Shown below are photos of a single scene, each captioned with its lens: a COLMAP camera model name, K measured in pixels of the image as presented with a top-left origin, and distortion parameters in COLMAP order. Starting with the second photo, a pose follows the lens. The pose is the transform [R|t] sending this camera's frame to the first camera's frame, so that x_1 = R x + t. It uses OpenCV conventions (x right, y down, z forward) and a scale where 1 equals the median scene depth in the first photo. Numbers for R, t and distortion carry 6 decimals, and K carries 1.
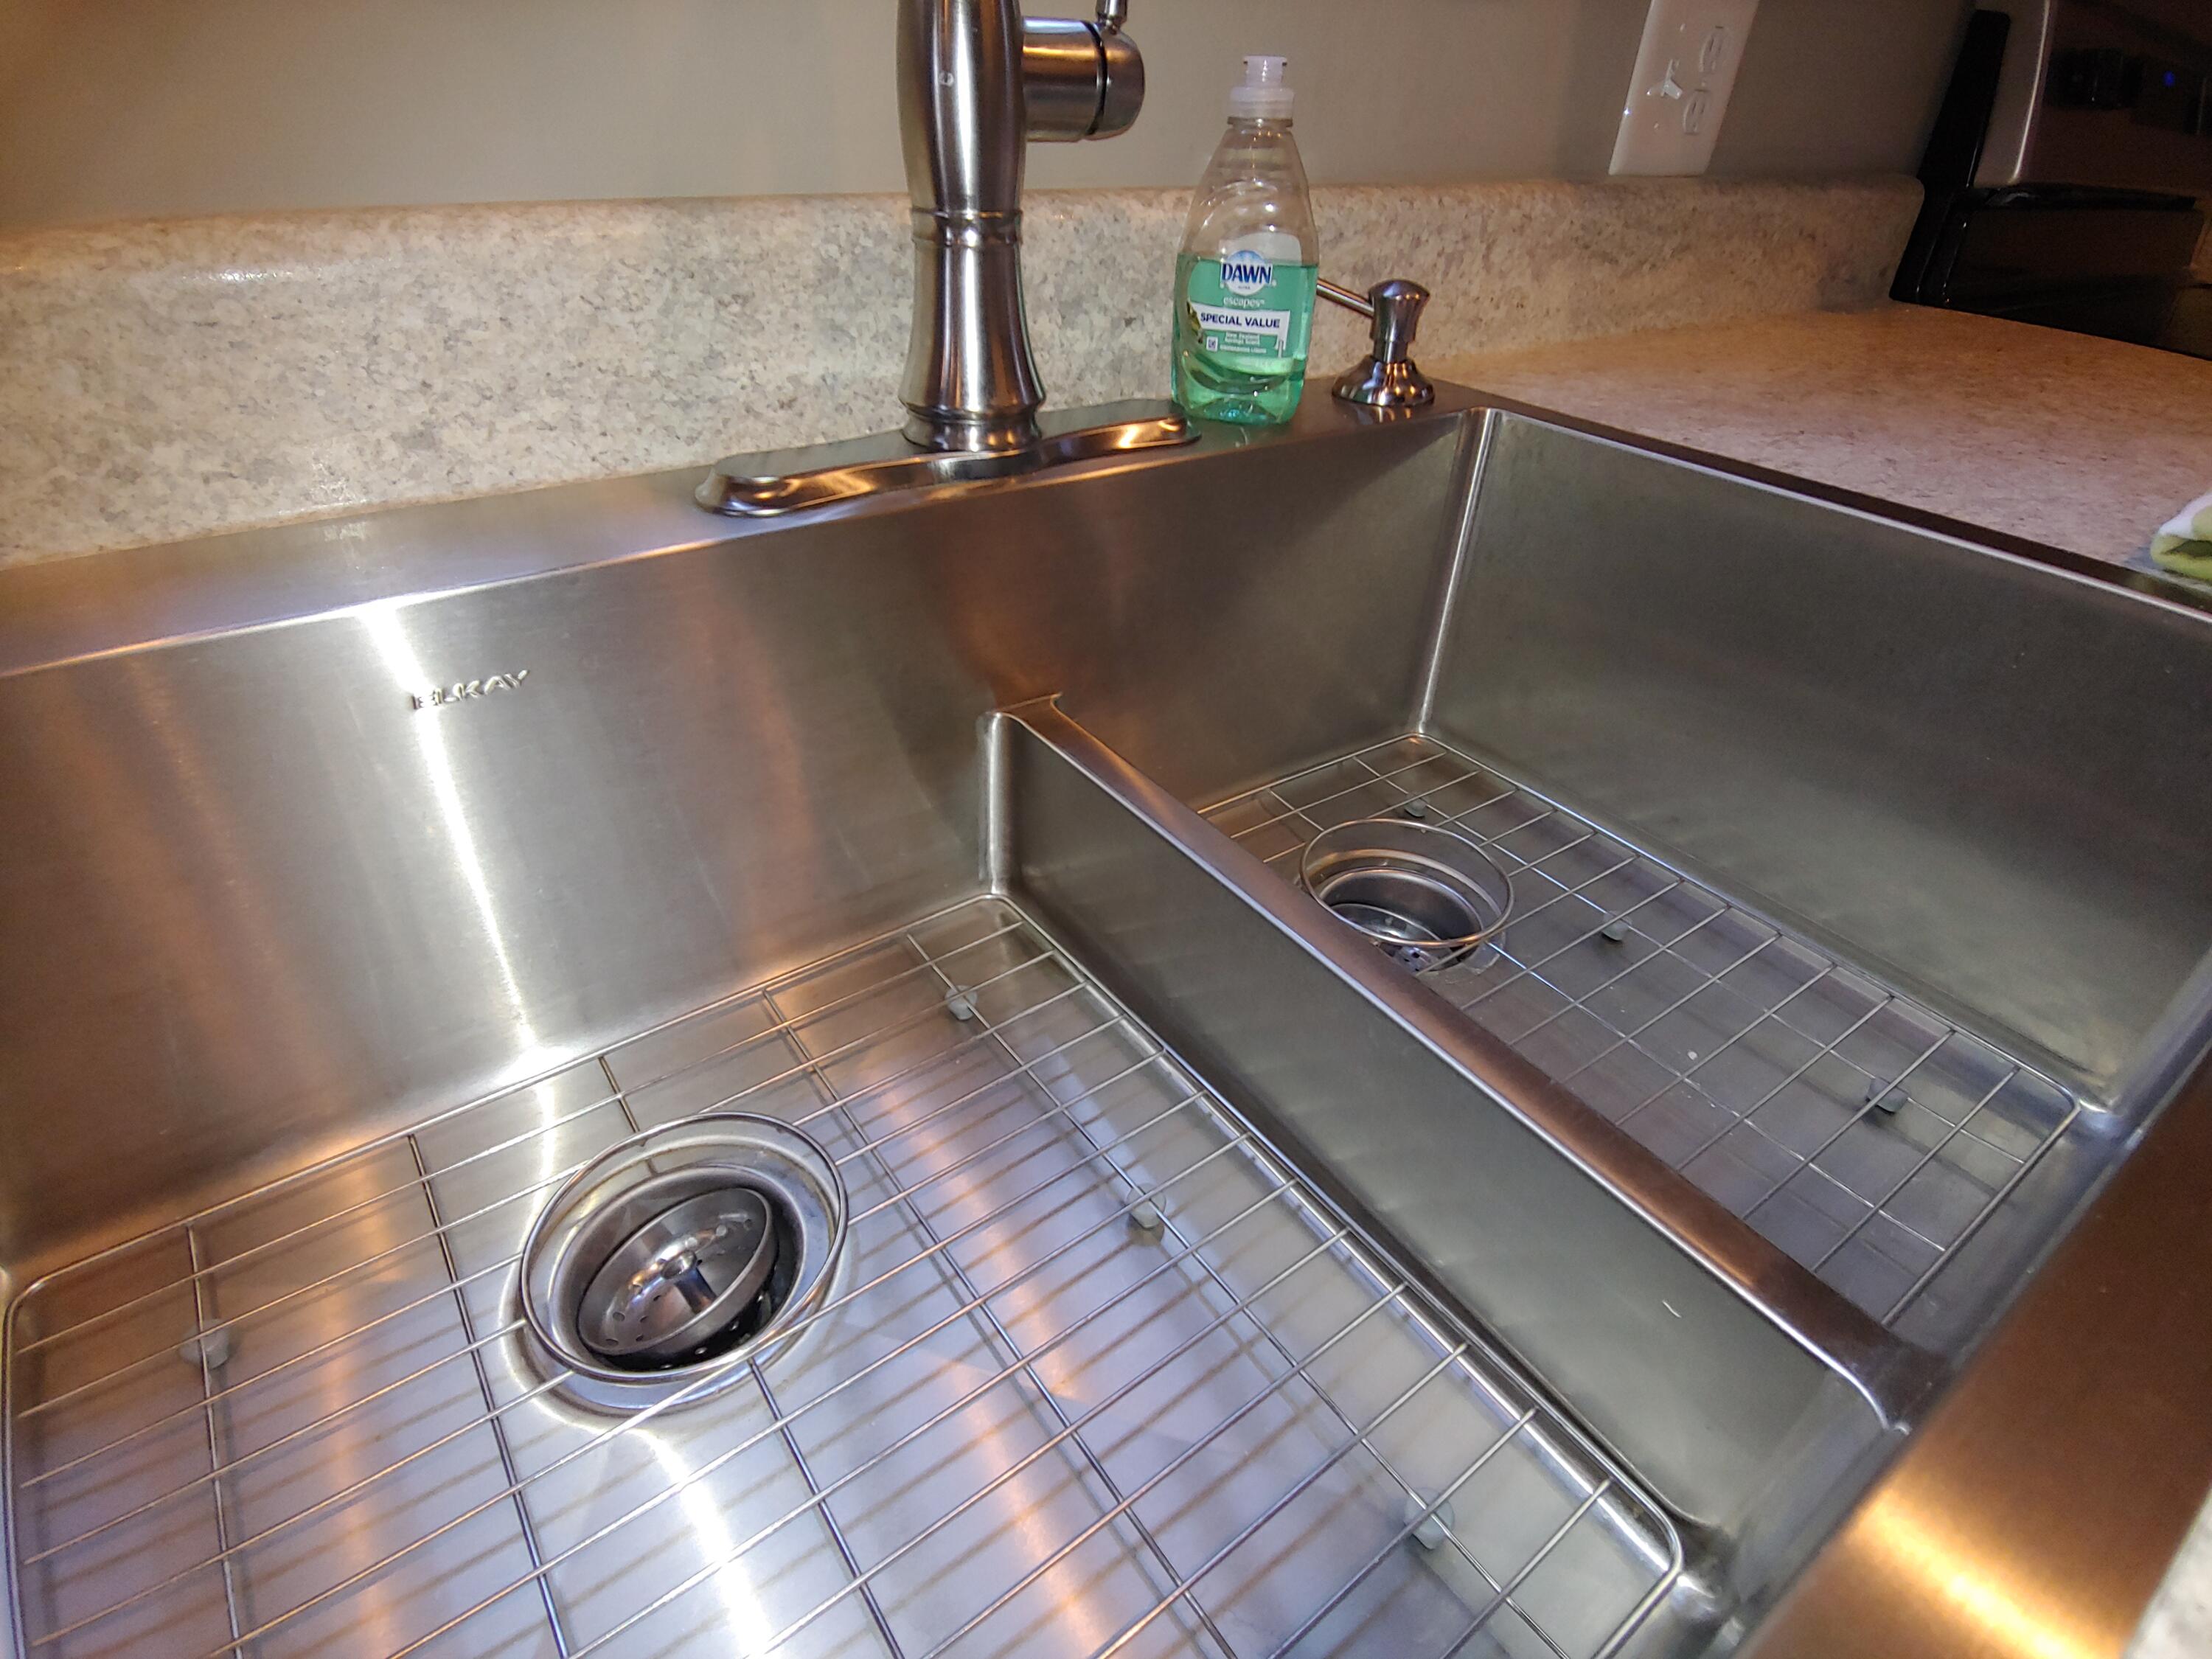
lens RADIAL K [[1121.8, 0, 1106.0], [0, 1121.8, 829.5], [0, 0, 1]] dist [-0.002071, -0.000519]
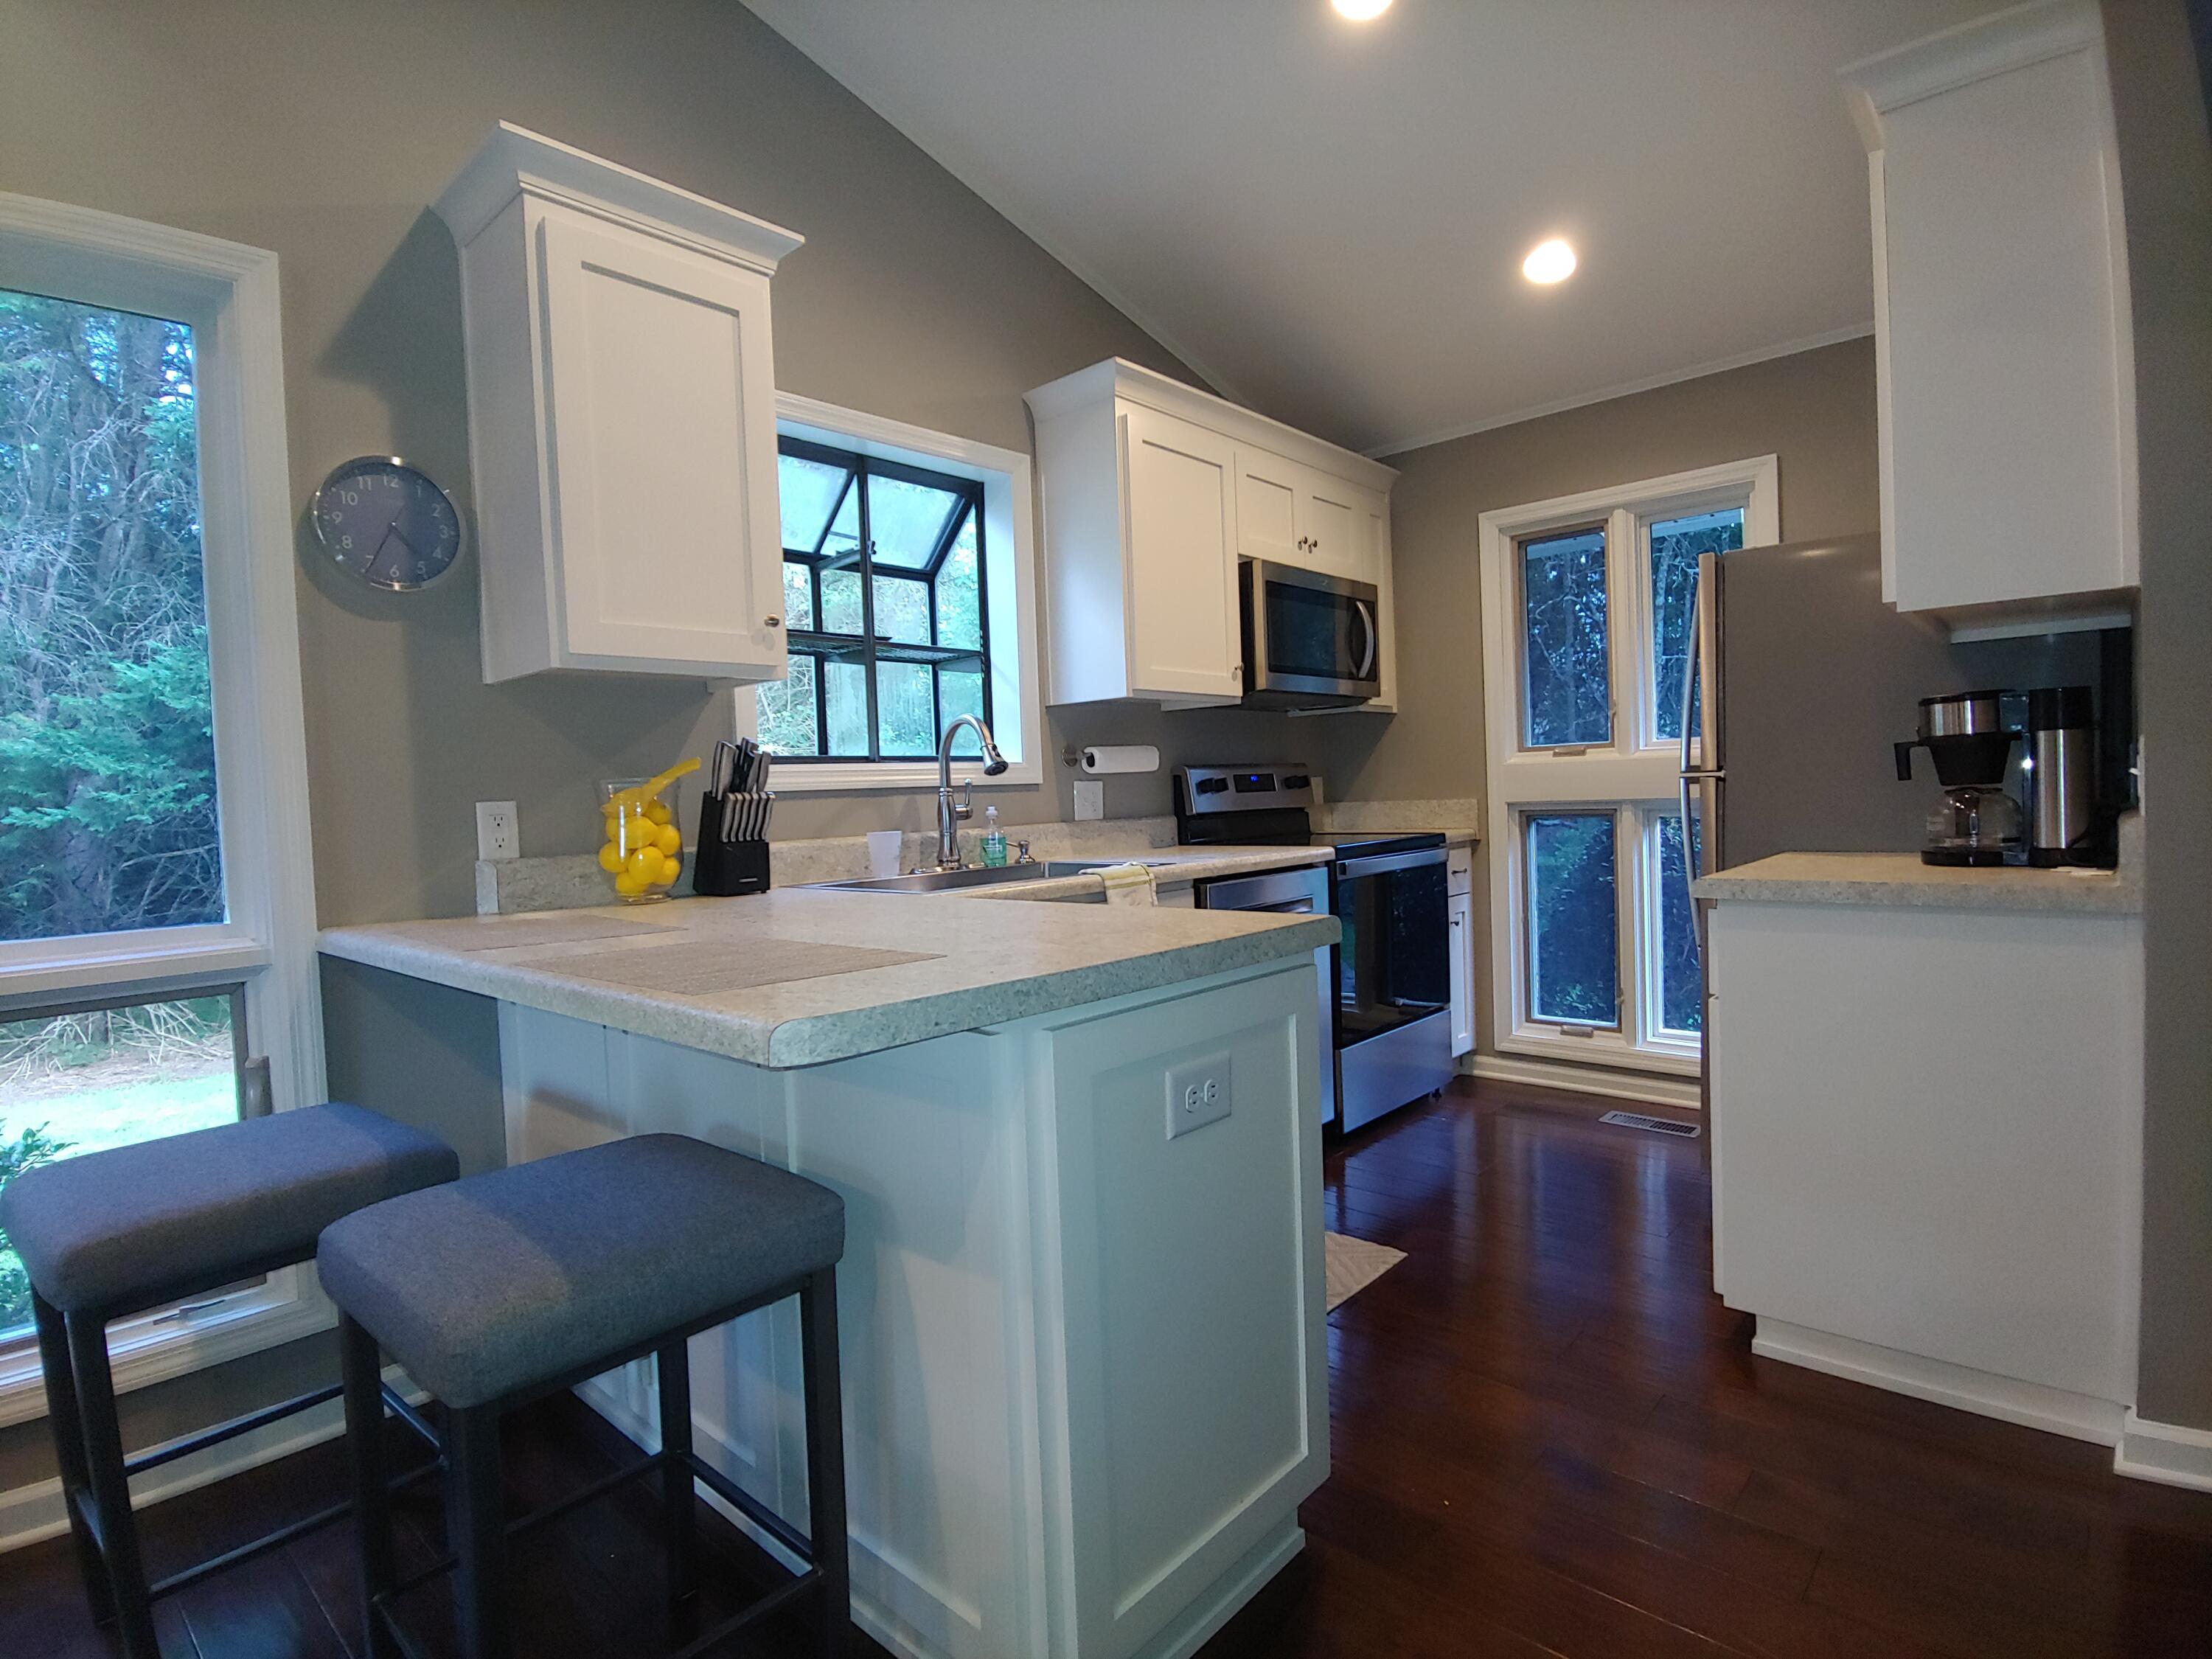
lens RADIAL K [[1121.8, 0, 1106.0], [0, 1121.8, 829.5], [0, 0, 1]] dist [-0.002071, -0.000519]
pose [[0.974254, -0.087101, 0.207947, -0.279939], [0.183557, 0.841989, -0.507308, 1.400748], [-0.130902, 0.532417, 0.836299, -2.203223]]
